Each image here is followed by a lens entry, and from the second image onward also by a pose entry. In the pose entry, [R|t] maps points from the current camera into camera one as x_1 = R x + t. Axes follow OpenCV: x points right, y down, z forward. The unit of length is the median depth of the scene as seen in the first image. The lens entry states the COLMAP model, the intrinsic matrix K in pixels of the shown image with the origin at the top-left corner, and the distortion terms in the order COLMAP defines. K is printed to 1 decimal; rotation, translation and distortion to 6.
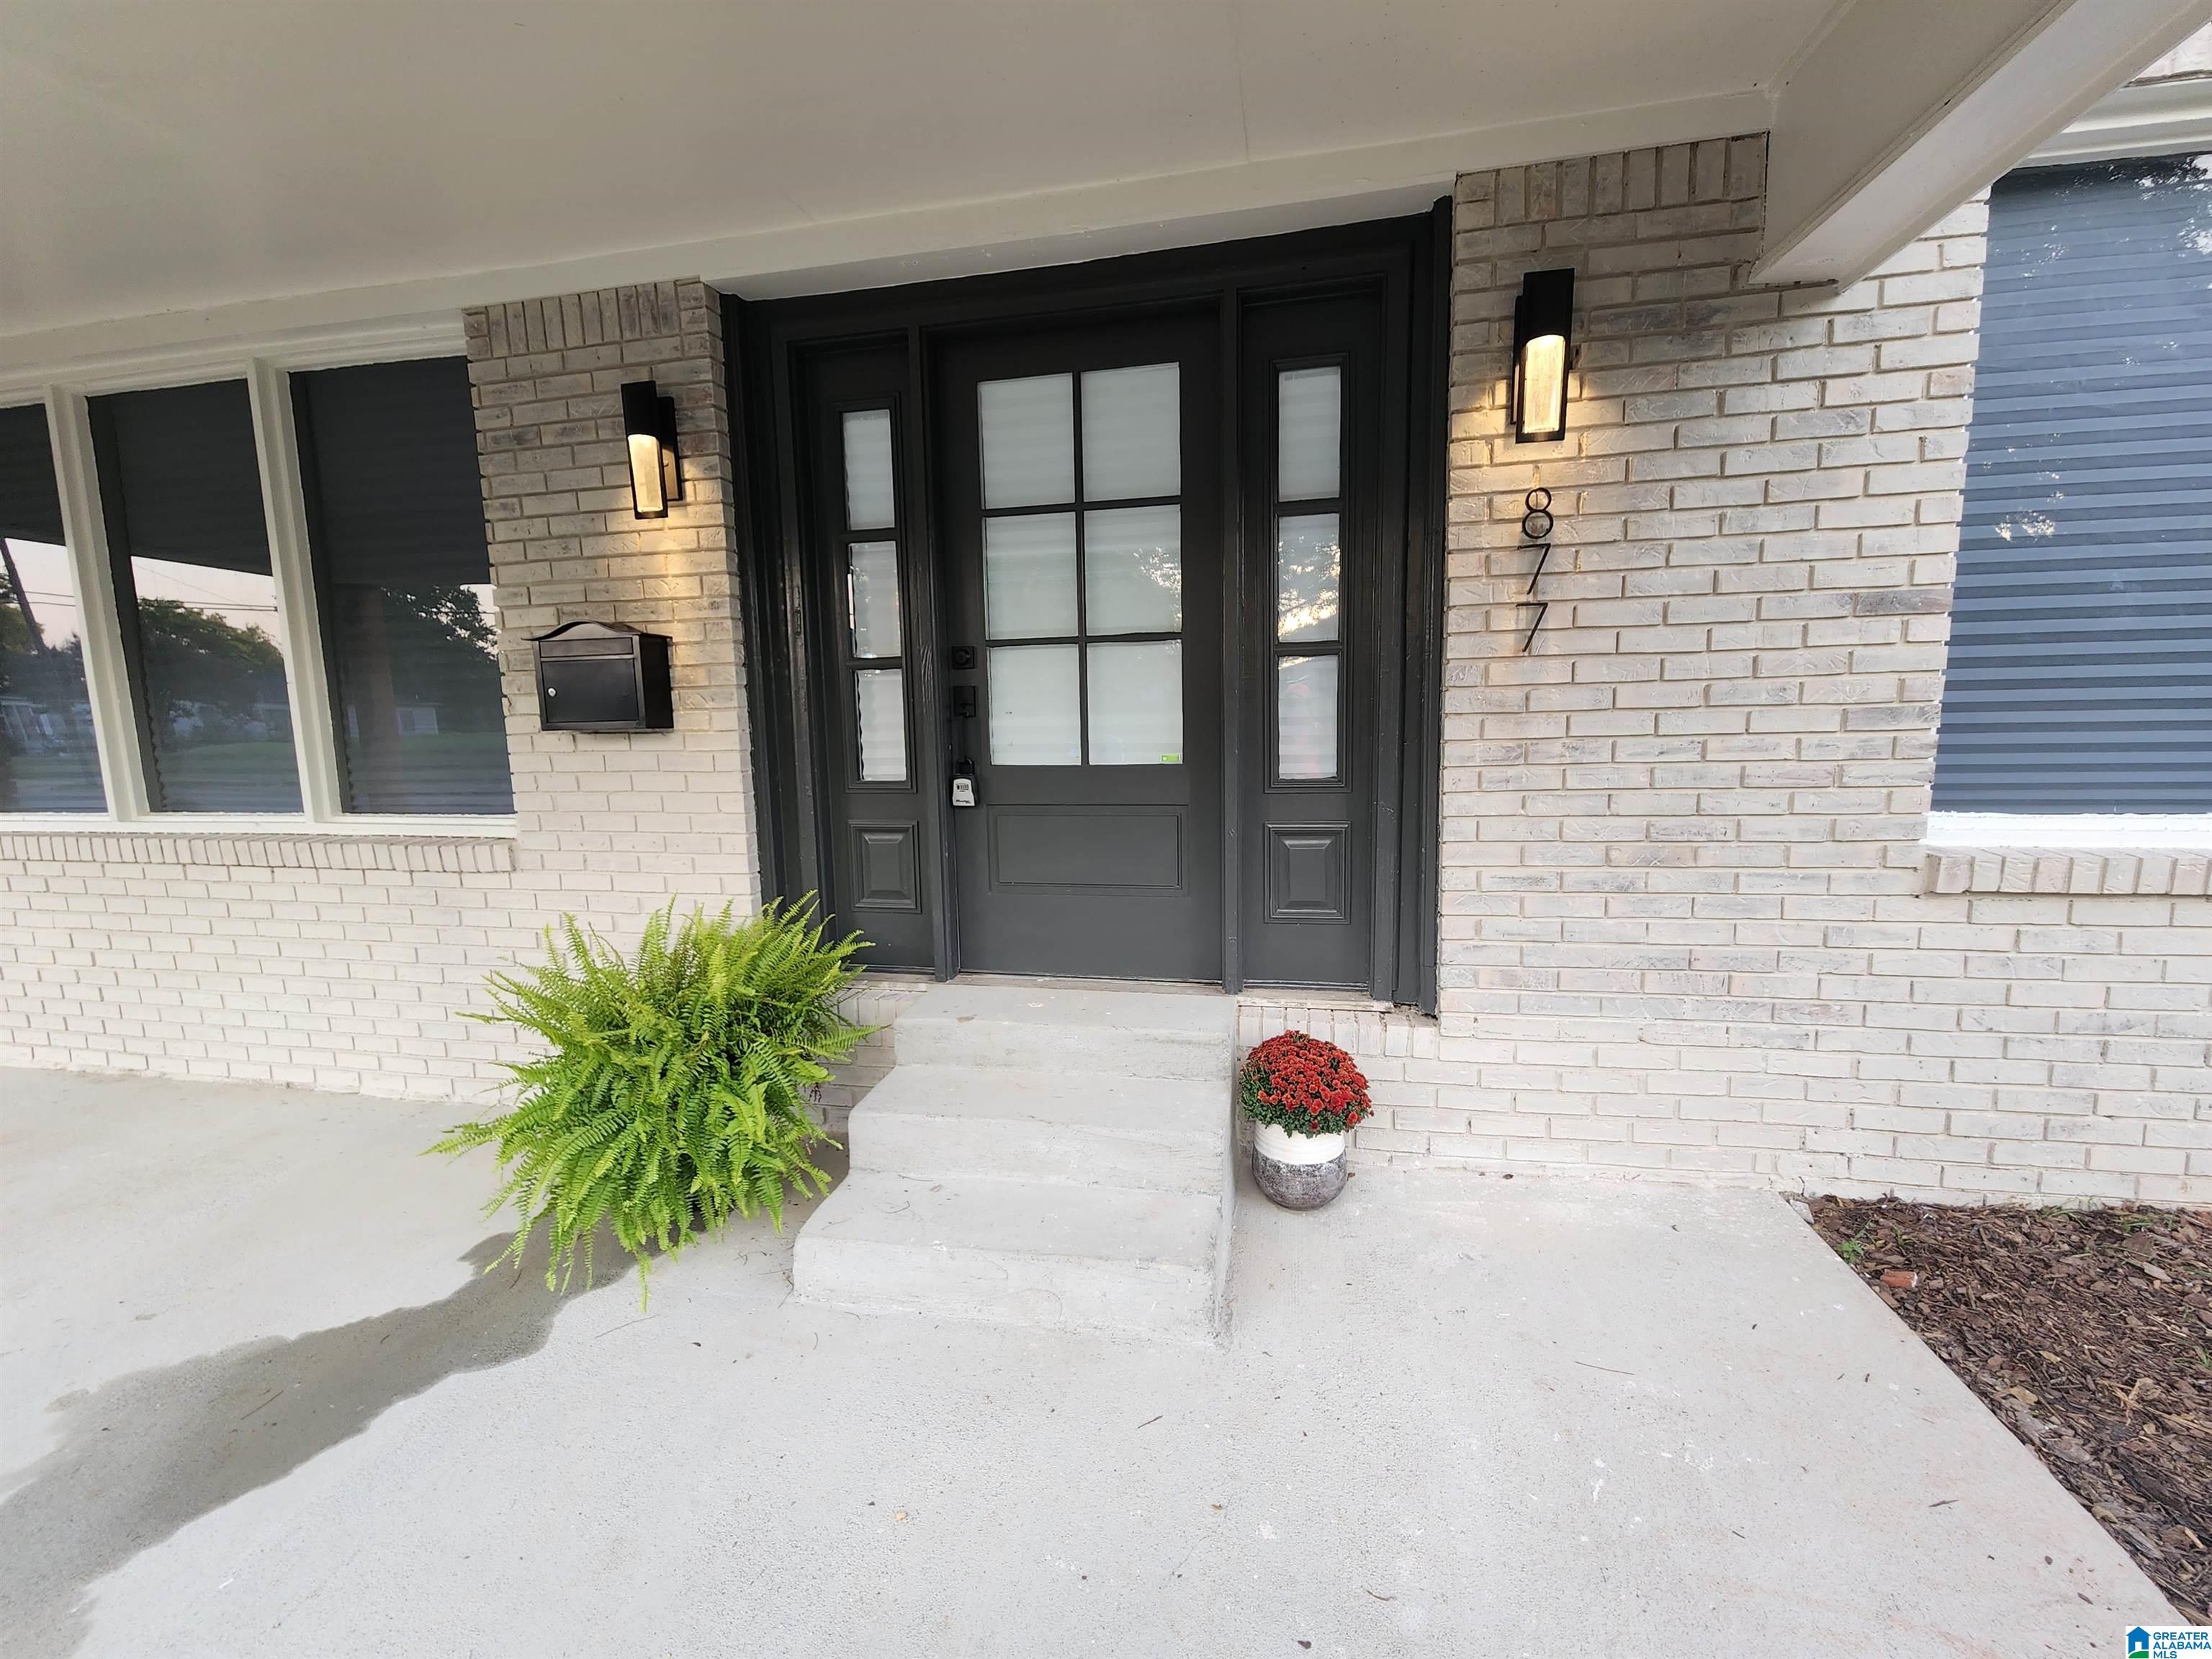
lens RADIAL K [[889.5, 0, 1106.0], [0, 889.5, 829.5], [0, 0, 1]] dist [0.000700, 0.000104]
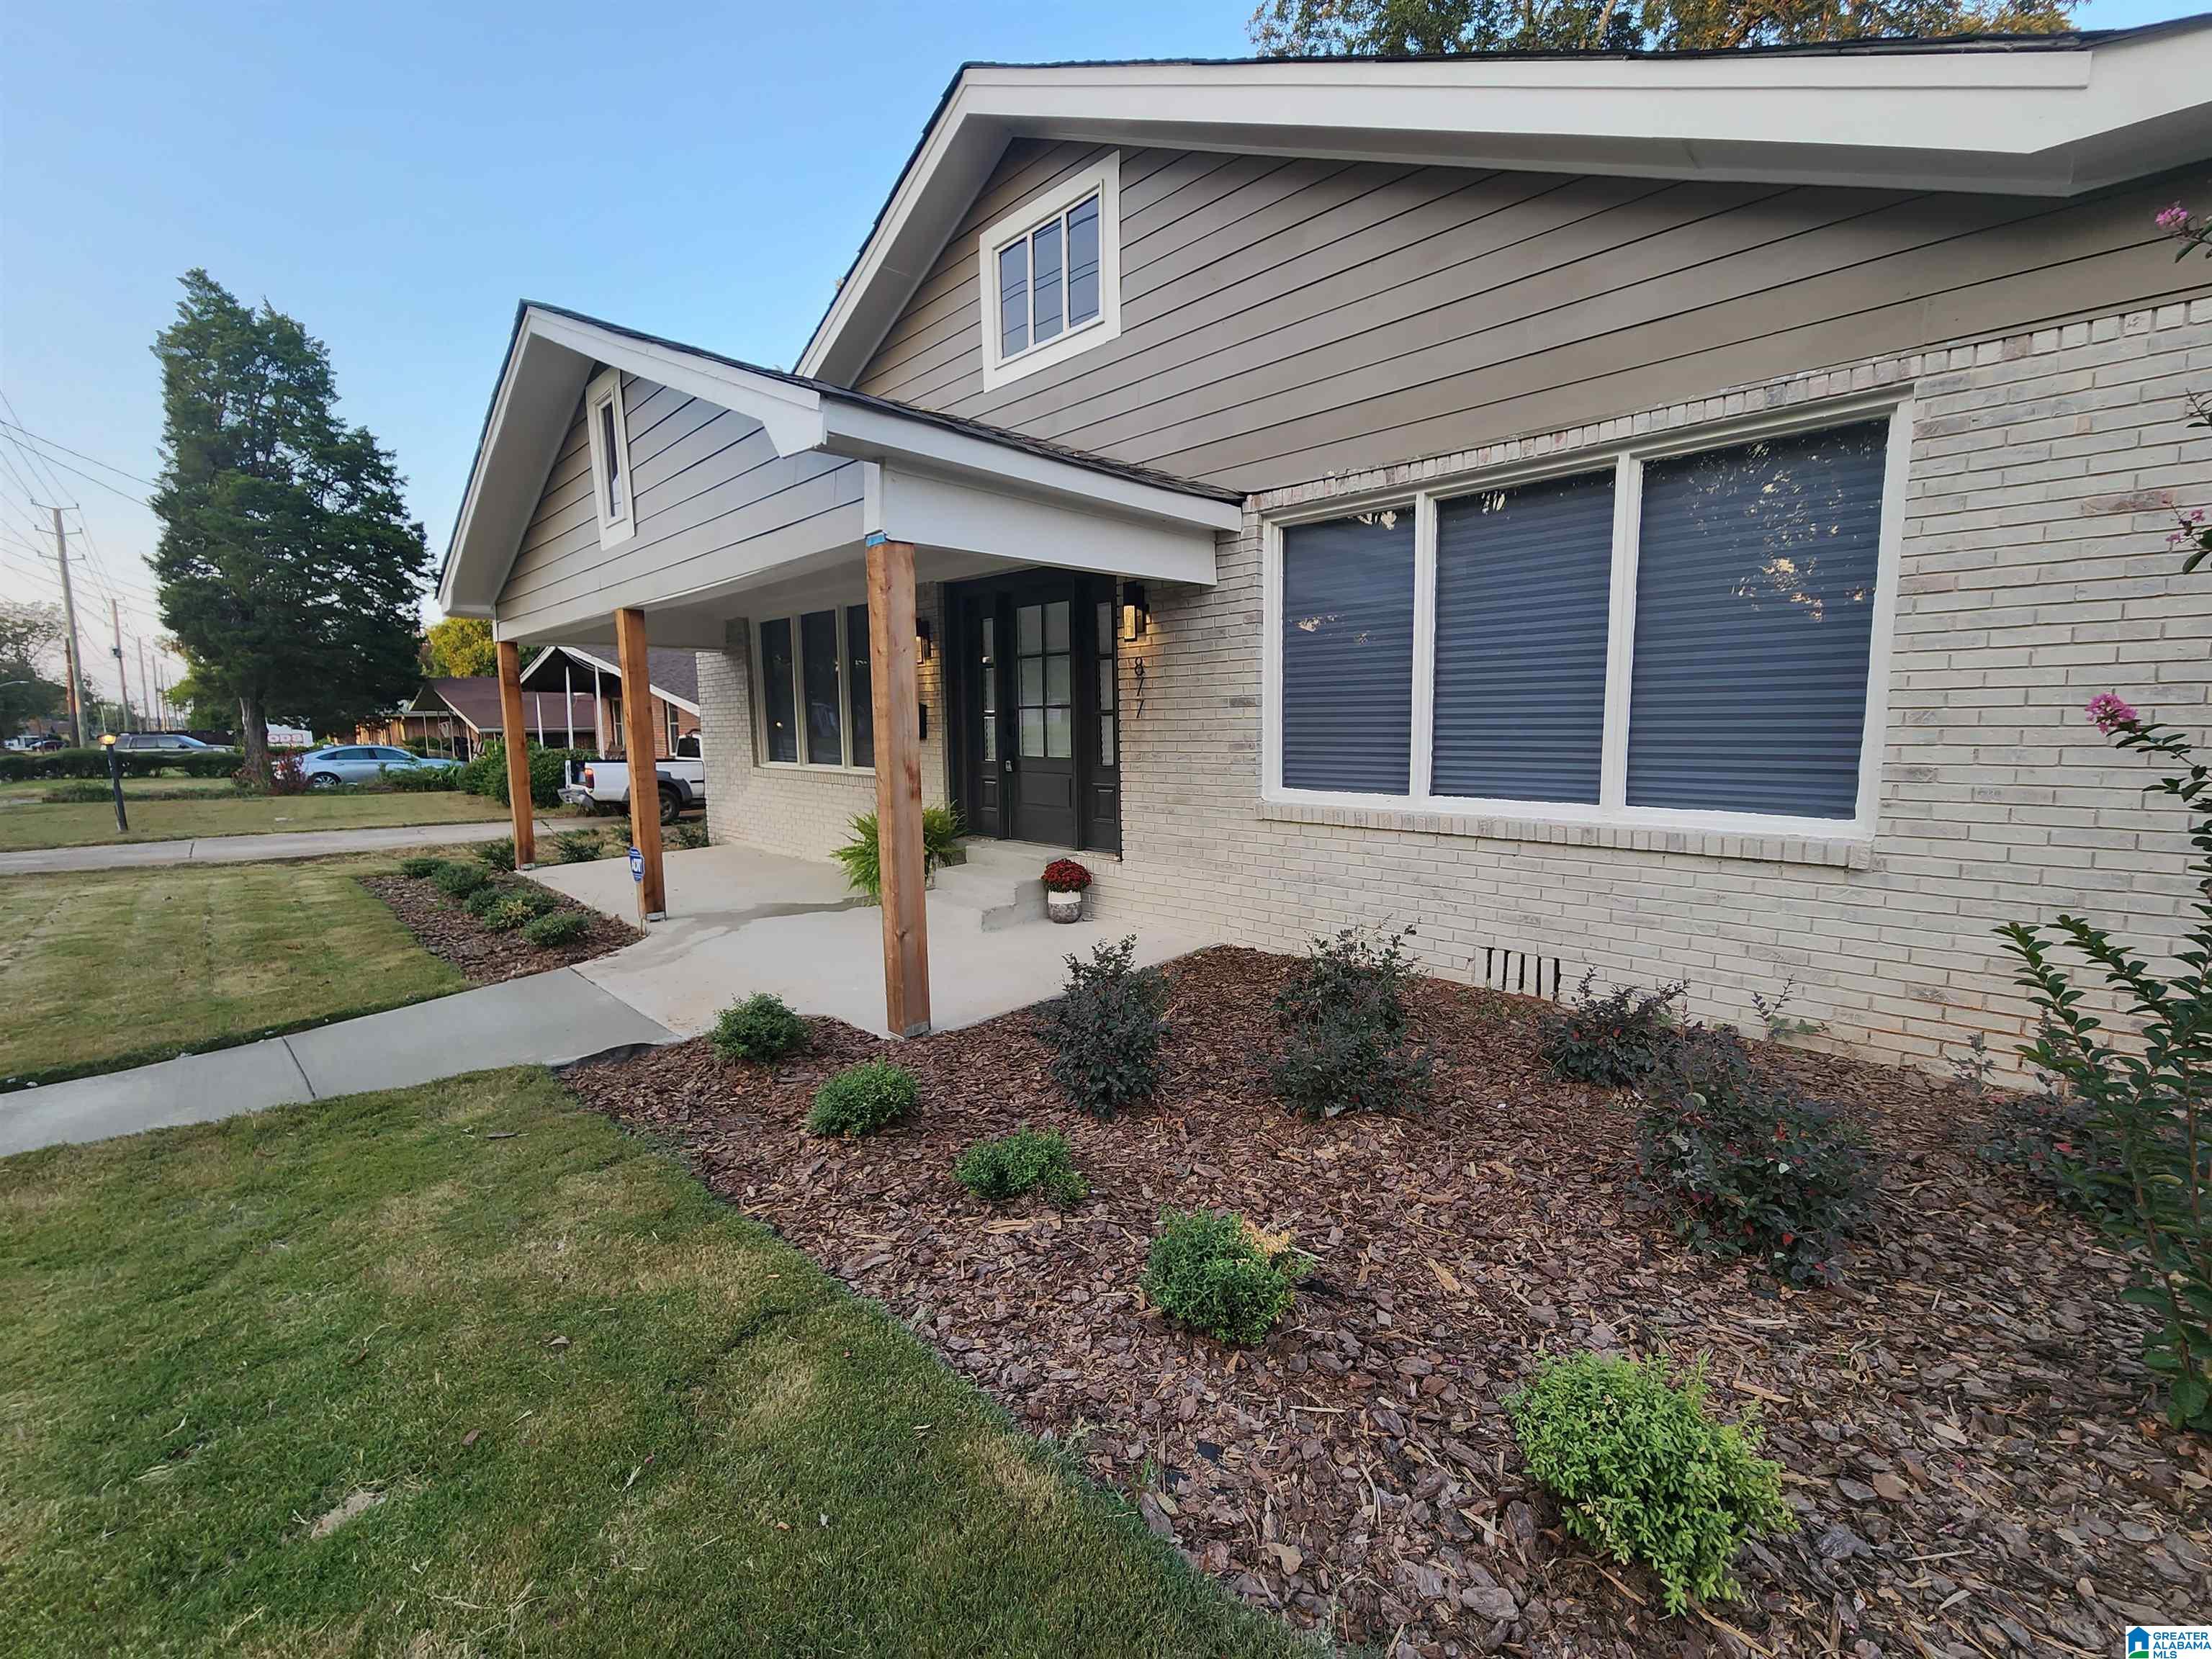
lens RADIAL K [[889.5, 0, 1106.0], [0, 889.5, 829.5], [0, 0, 1]] dist [0.000700, 0.000104]
pose [[0.837152, 0.076997, -0.541523, 1.748465], [-0.071575, 0.996950, 0.031102, 0.048161], [0.542266, 0.012722, 0.840110, -1.177750]]
